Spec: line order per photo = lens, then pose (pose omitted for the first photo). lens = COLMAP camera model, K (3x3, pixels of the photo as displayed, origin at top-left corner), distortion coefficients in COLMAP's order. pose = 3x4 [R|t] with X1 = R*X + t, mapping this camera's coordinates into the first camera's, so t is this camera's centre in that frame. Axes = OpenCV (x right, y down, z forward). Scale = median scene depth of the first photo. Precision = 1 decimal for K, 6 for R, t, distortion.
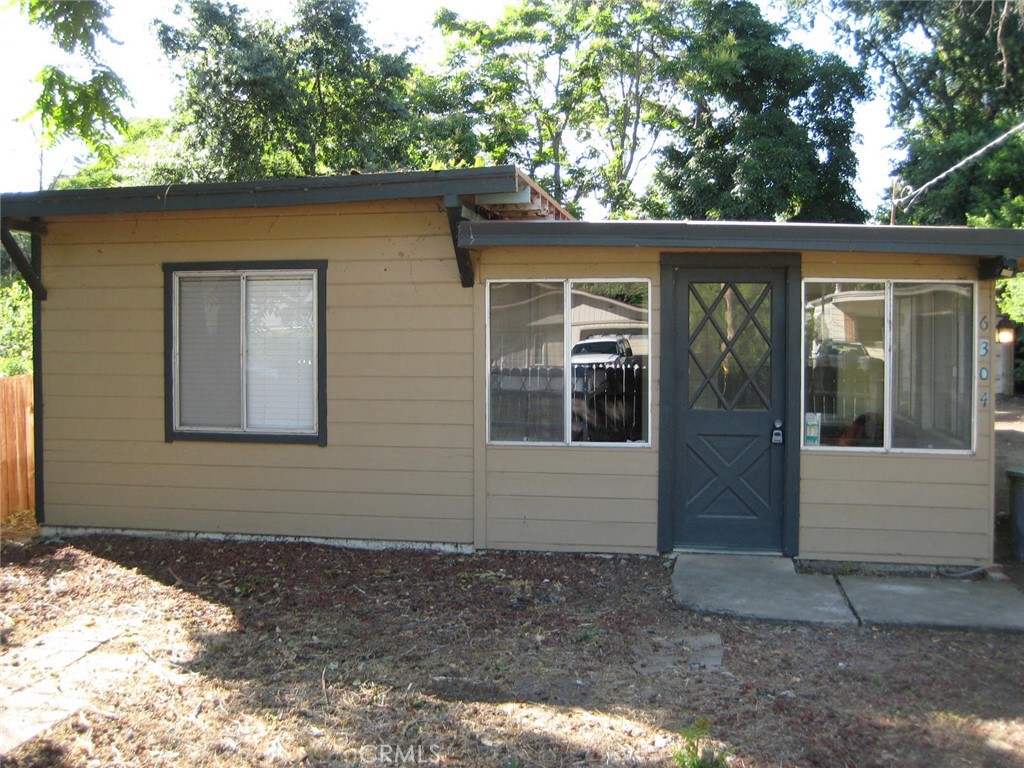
lens RADIAL K [[1066.3, 0, 517.7], [0, 1066.3, 374.4], [0, 0, 1]] dist [-0.167061, 0.236072]
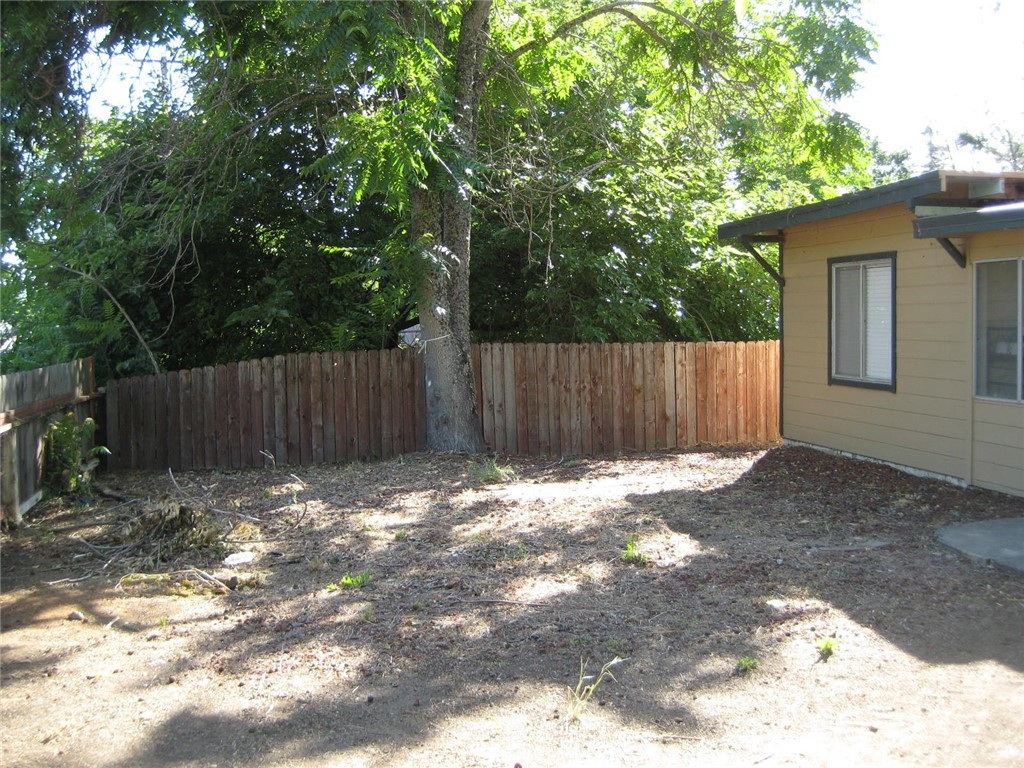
lens RADIAL K [[1066.3, 0, 517.7], [0, 1066.3, 374.4], [0, 0, 1]] dist [-0.167061, 0.236072]
pose [[0.384428, 0.043358, -0.922136, 0.840219], [-0.016276, 0.999059, 0.040190, -0.000015], [0.923012, -0.000442, 0.384772, 0.070160]]
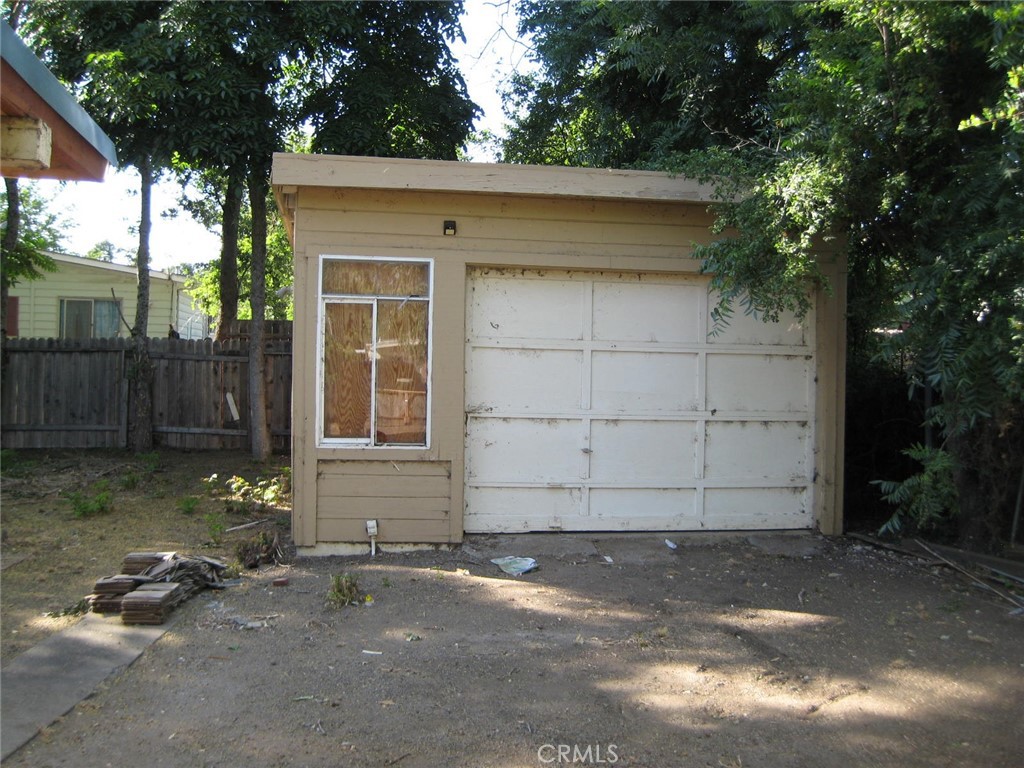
lens RADIAL K [[1066.3, 0, 517.7], [0, 1066.3, 374.4], [0, 0, 1]] dist [-0.167061, 0.236072]
pose [[0.947442, 0.016125, 0.319521, 0.793441], [-0.006634, 0.999504, -0.030770, -0.072097], [-0.319859, 0.027033, 0.947079, 2.161890]]
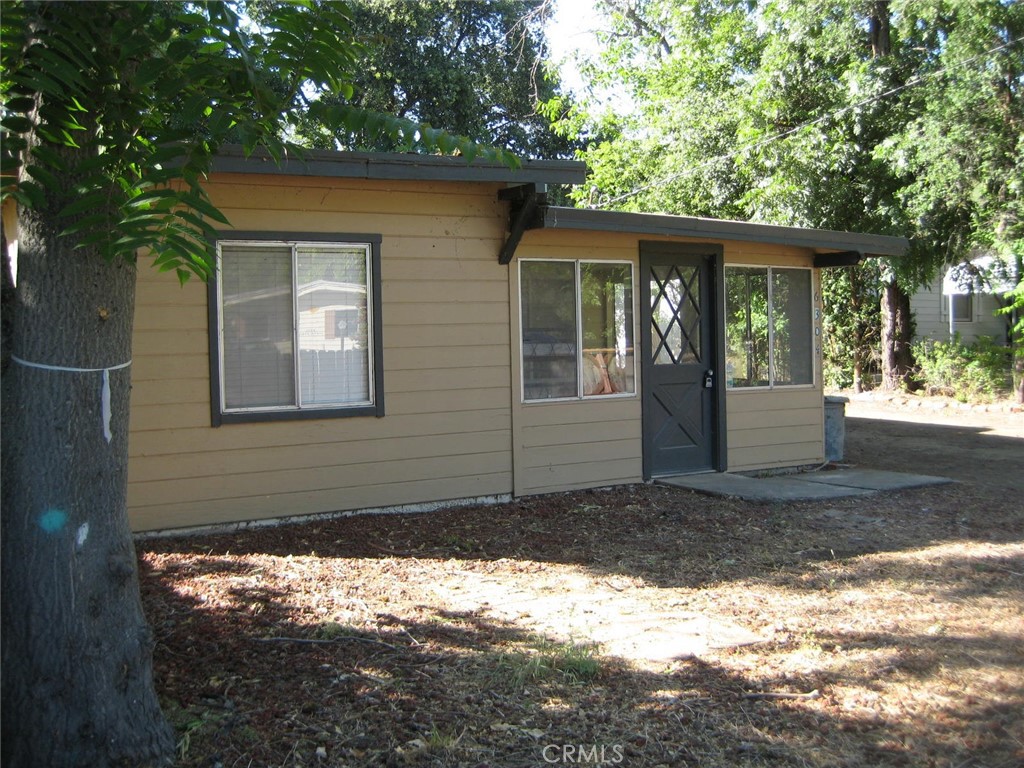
lens RADIAL K [[1066.3, 0, 517.7], [0, 1066.3, 374.4], [0, 0, 1]] dist [-0.167061, 0.236072]
pose [[0.758115, -0.044285, 0.650616, -0.754094], [0.040035, 0.998970, 0.021346, 0.010288], [-0.650891, 0.009865, 0.759107, 0.137965]]
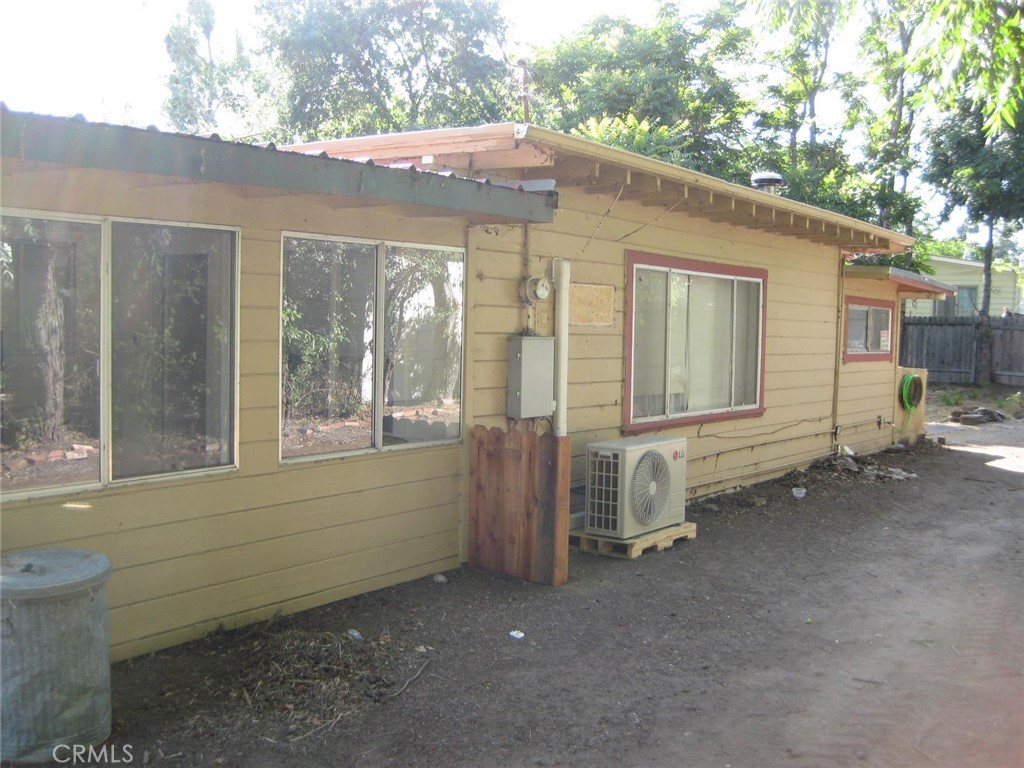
lens RADIAL K [[1066.3, 0, 517.7], [0, 1066.3, 374.4], [0, 0, 1]] dist [-0.167061, 0.236072]
pose [[0.895098, 0.043989, -0.443694, 0.899689], [-0.039460, 0.999032, 0.019439, -0.019536], [0.444120, 0.000108, 0.895967, 0.615555]]
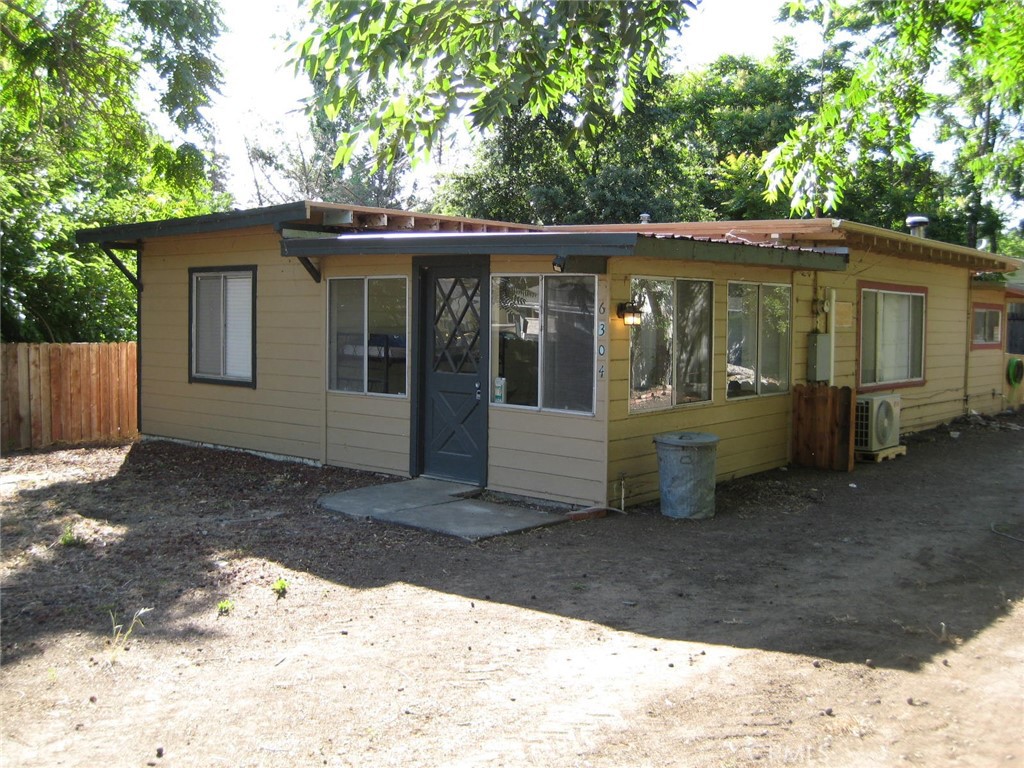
lens RADIAL K [[1066.3, 0, 517.7], [0, 1066.3, 374.4], [0, 0, 1]] dist [-0.167061, 0.236072]
pose [[0.871636, 0.036676, -0.488780, 0.879005], [-0.028725, 0.999305, 0.023759, 0.000719], [0.489312, -0.006669, 0.872083, -0.122663]]
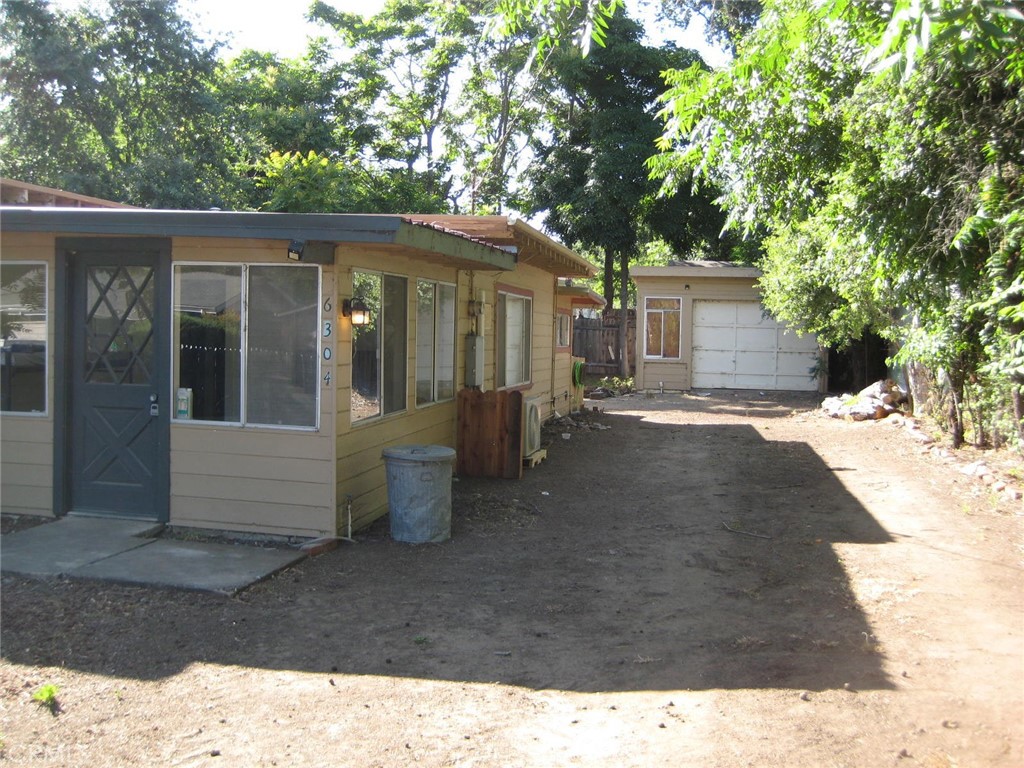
lens RADIAL K [[1066.3, 0, 517.7], [0, 1066.3, 374.4], [0, 0, 1]] dist [-0.167061, 0.236072]
pose [[0.999753, 0.019610, -0.010427, 0.587535], [-0.019563, 0.999798, 0.004549, 0.010430], [0.010514, -0.004344, 0.999935, -0.053735]]
